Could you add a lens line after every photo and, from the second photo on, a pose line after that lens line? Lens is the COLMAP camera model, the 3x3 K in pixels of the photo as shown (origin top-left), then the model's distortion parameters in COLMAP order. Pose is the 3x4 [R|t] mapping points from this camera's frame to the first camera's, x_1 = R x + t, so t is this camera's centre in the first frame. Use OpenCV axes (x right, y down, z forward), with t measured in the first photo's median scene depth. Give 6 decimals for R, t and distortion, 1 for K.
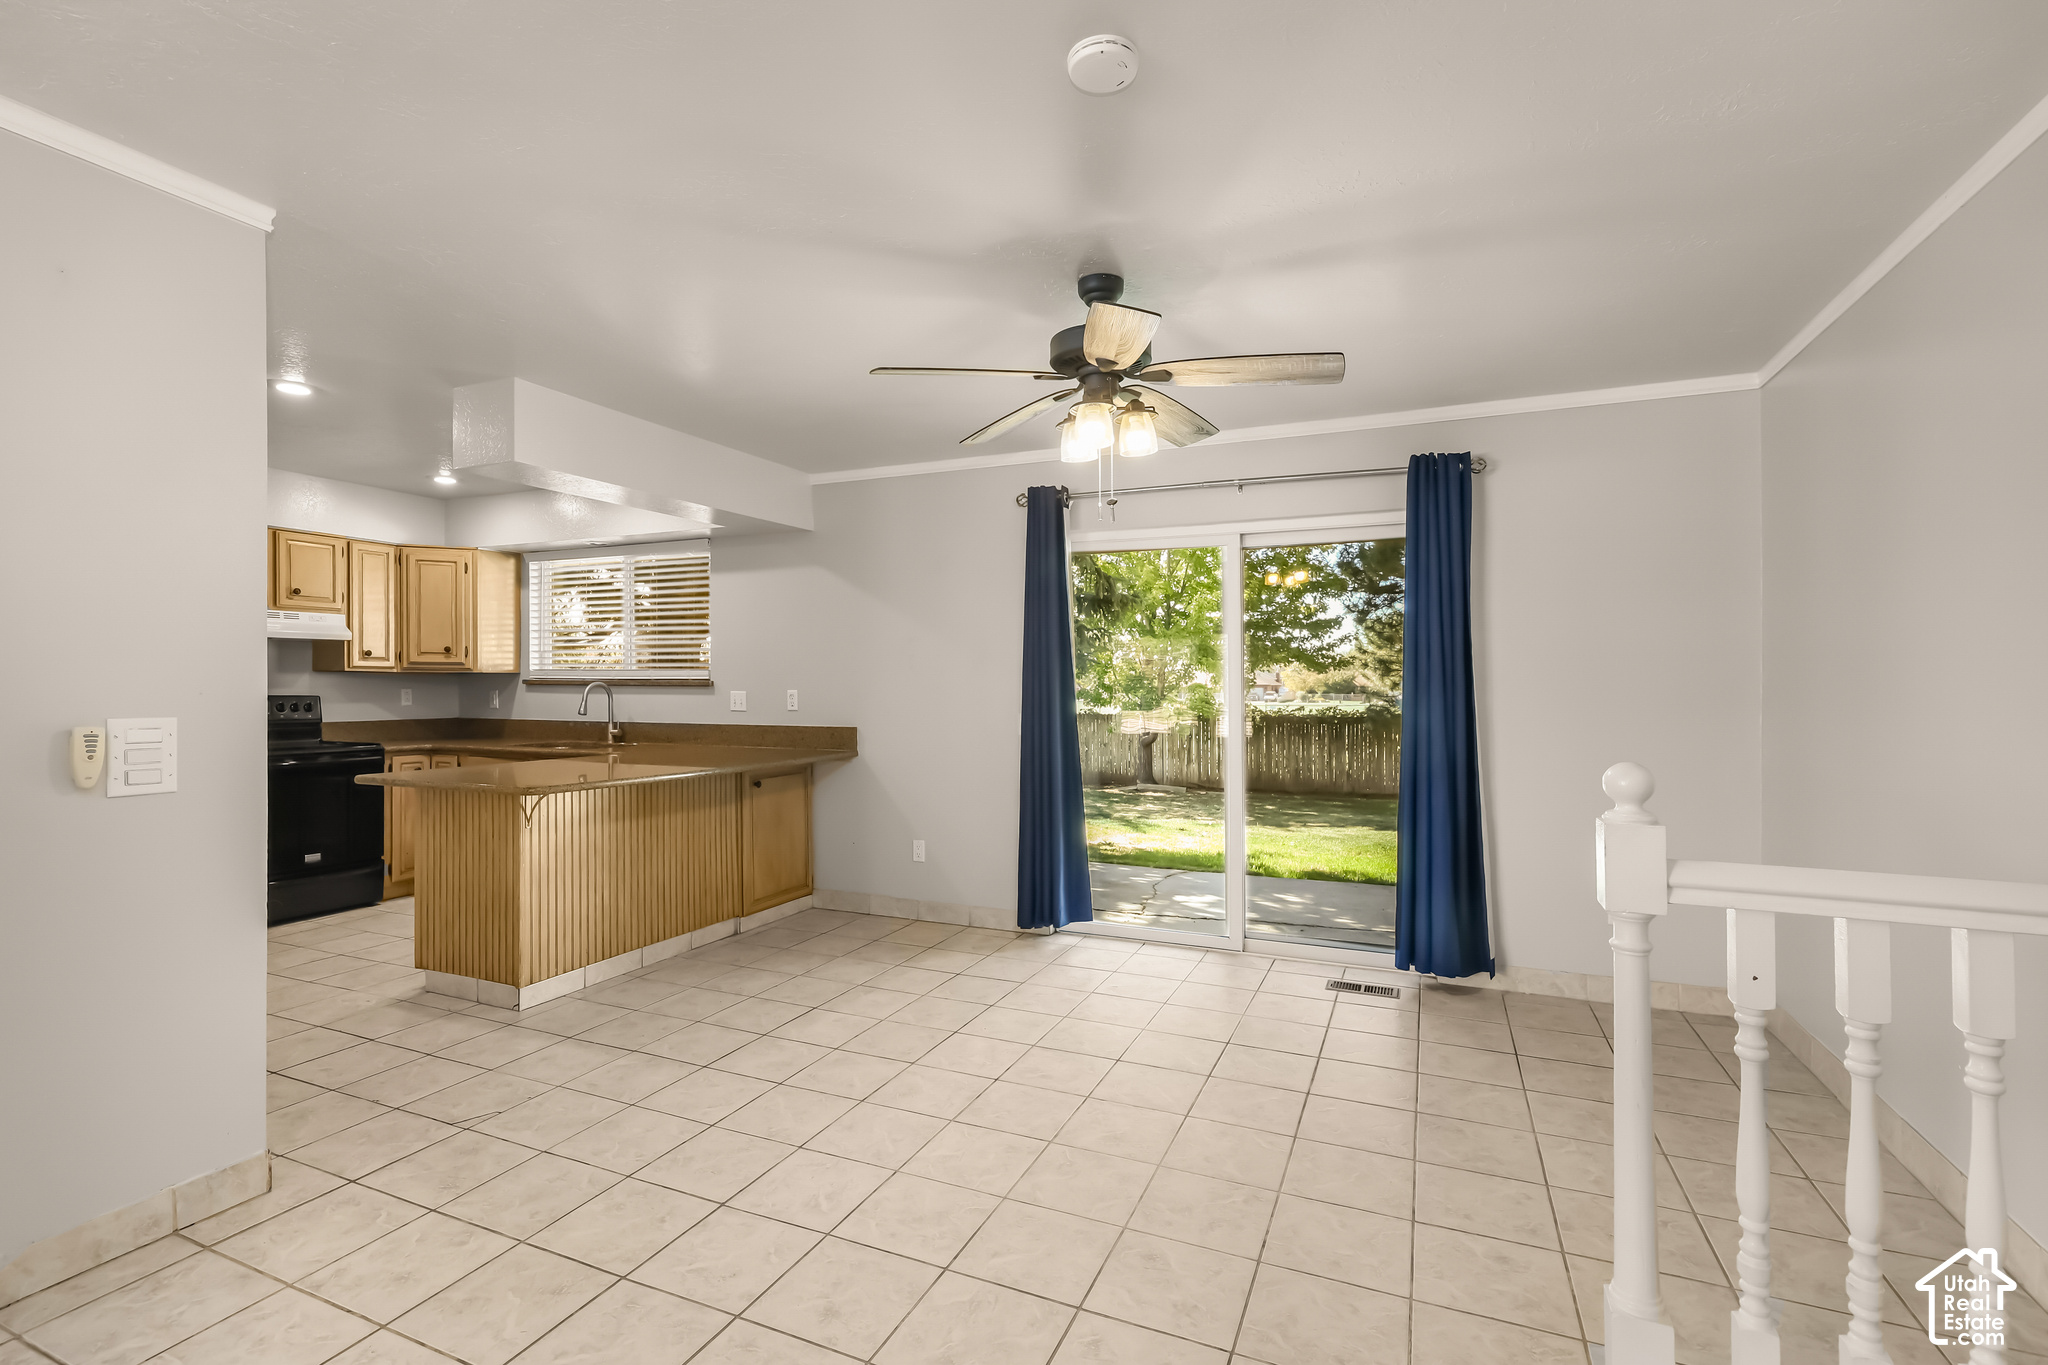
lens RADIAL K [[925.1, 0, 1015.0], [0, 925.1, 685.3], [0, 0, 1]] dist [0.001374, 0.001123]
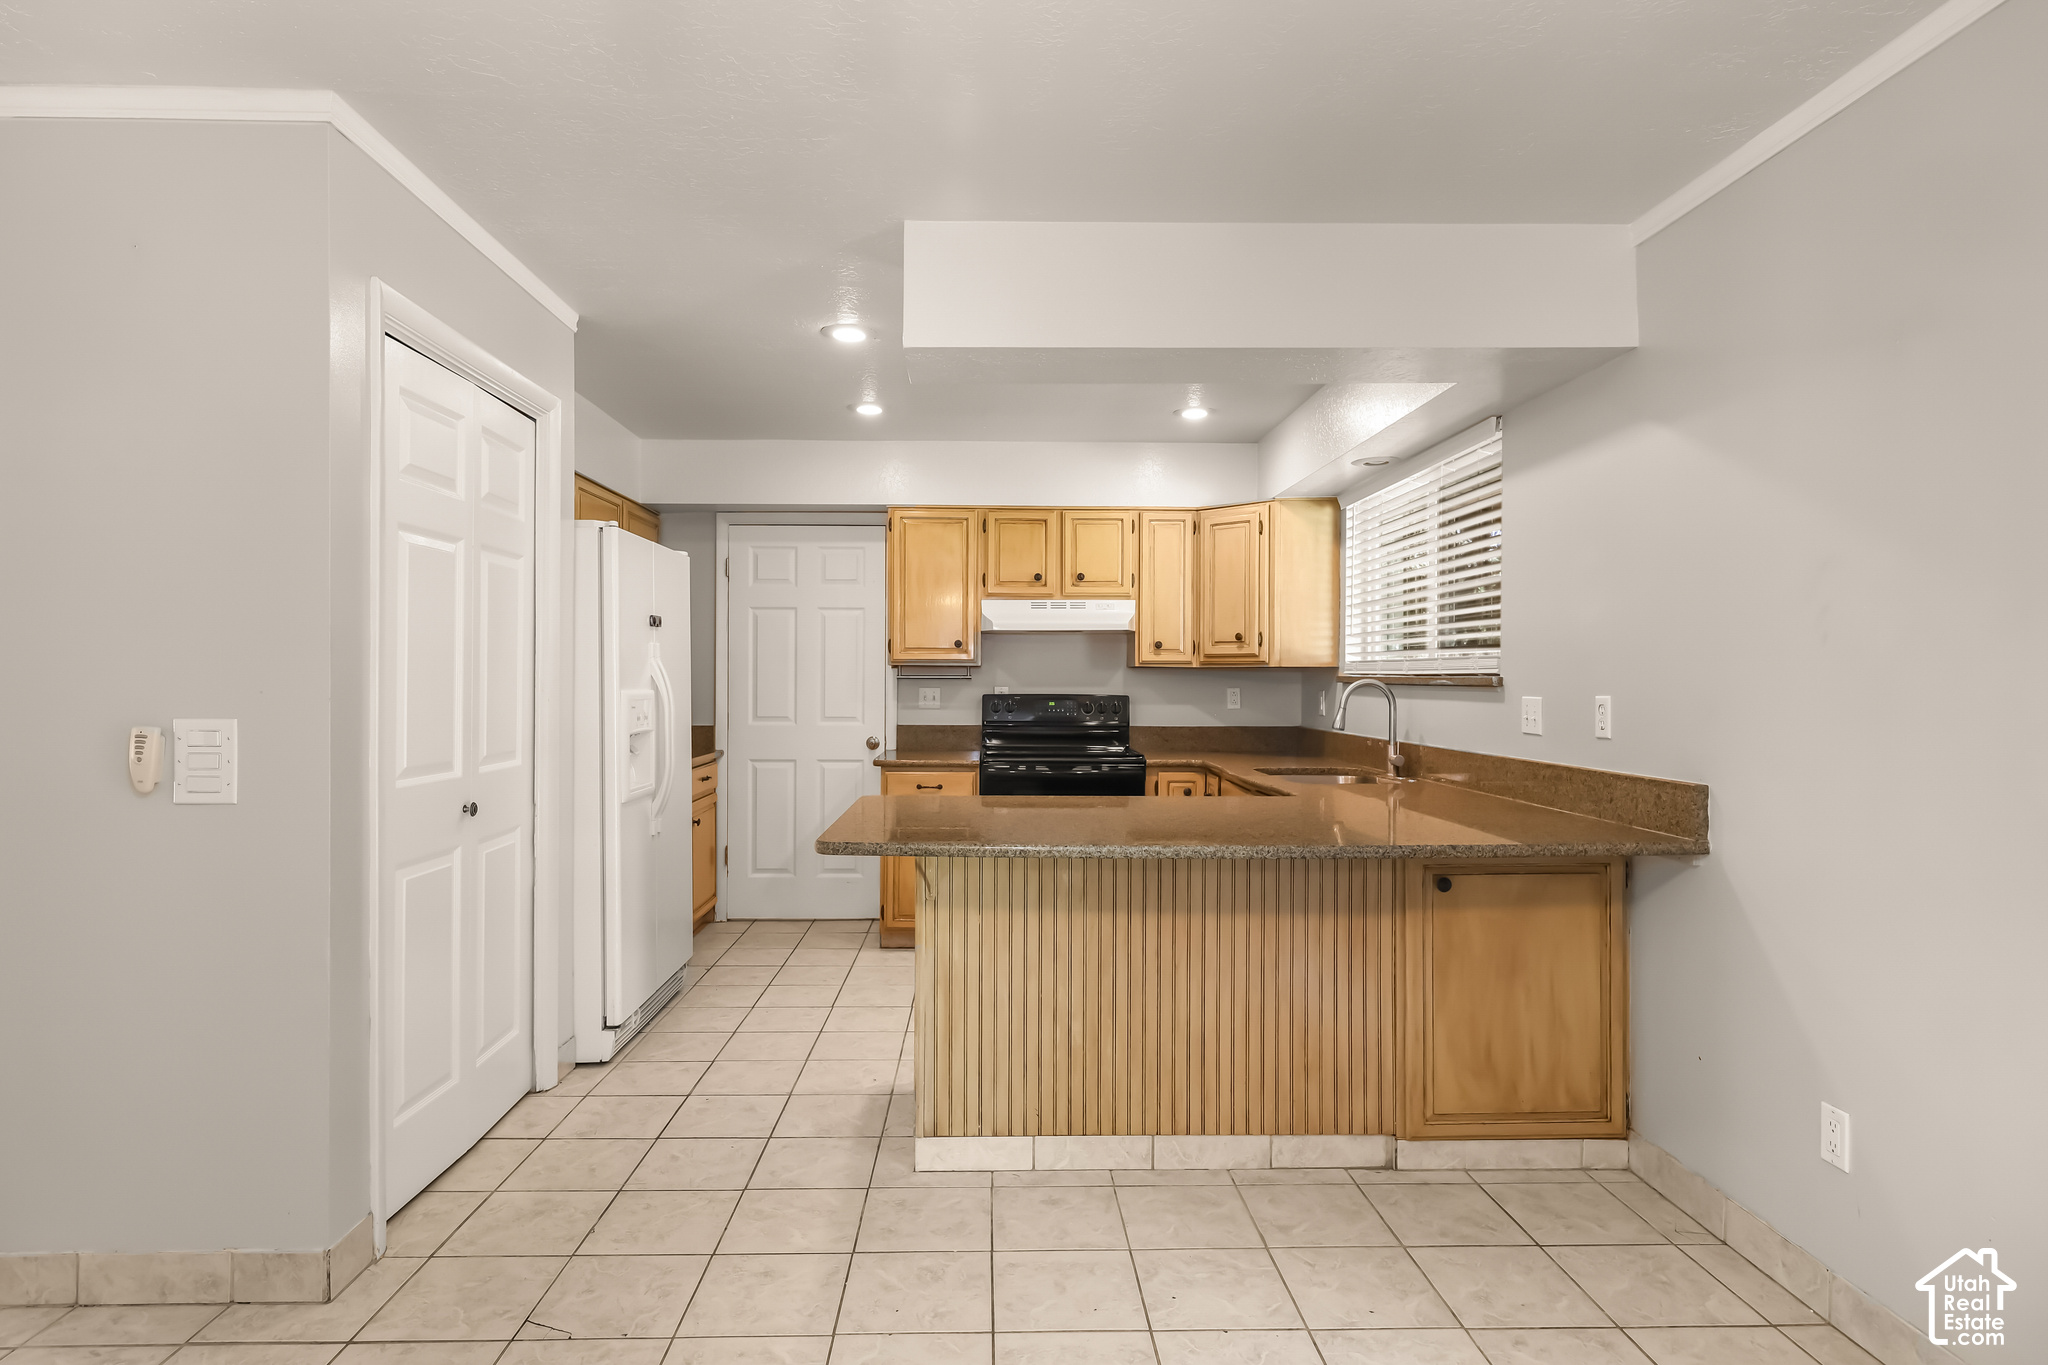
lens RADIAL K [[1102.7, 0, 1017.3], [0, 1102.7, 689.6], [0, 0, 1]] dist [0.005898, 0.000215]
pose [[0.428655, 0.006784, -0.903443, 0.144379], [-0.002202, 0.999977, 0.006464, -0.000668], [0.903466, -0.000781, 0.428660, 0.490176]]
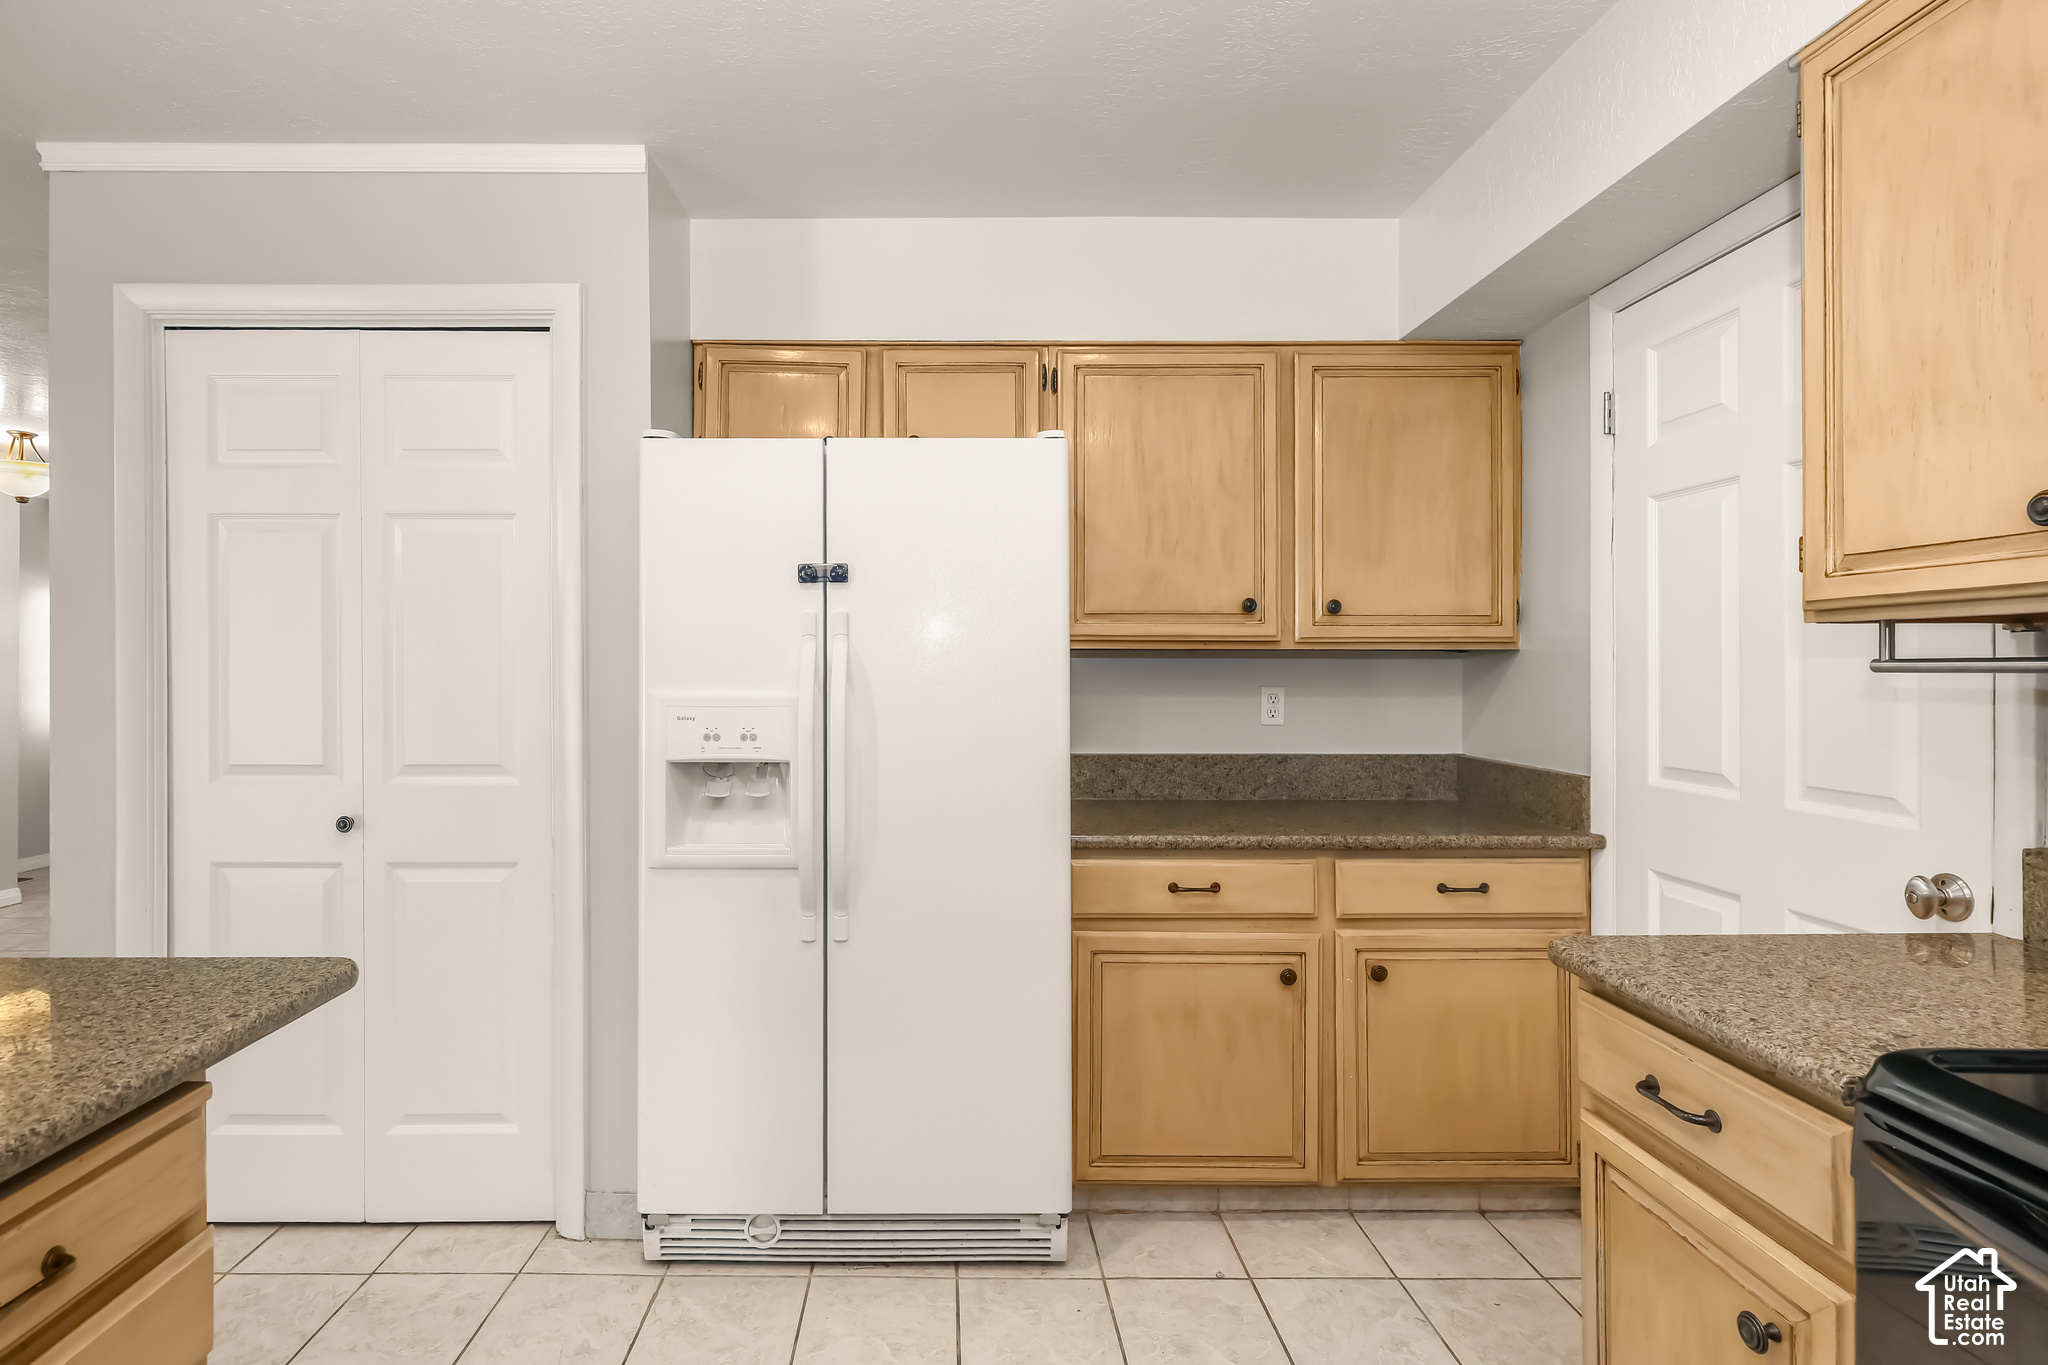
lens RADIAL K [[977.8, 0, 1014.8], [0, 977.8, 664.9], [0, 0, 1]] dist [-0.002755, -0.000098]
pose [[-0.905819, -0.014324, -0.423422, -0.542380], [-0.009192, 0.999857, -0.014160, 0.000013], [0.423564, -0.008935, -0.905822, 0.972386]]
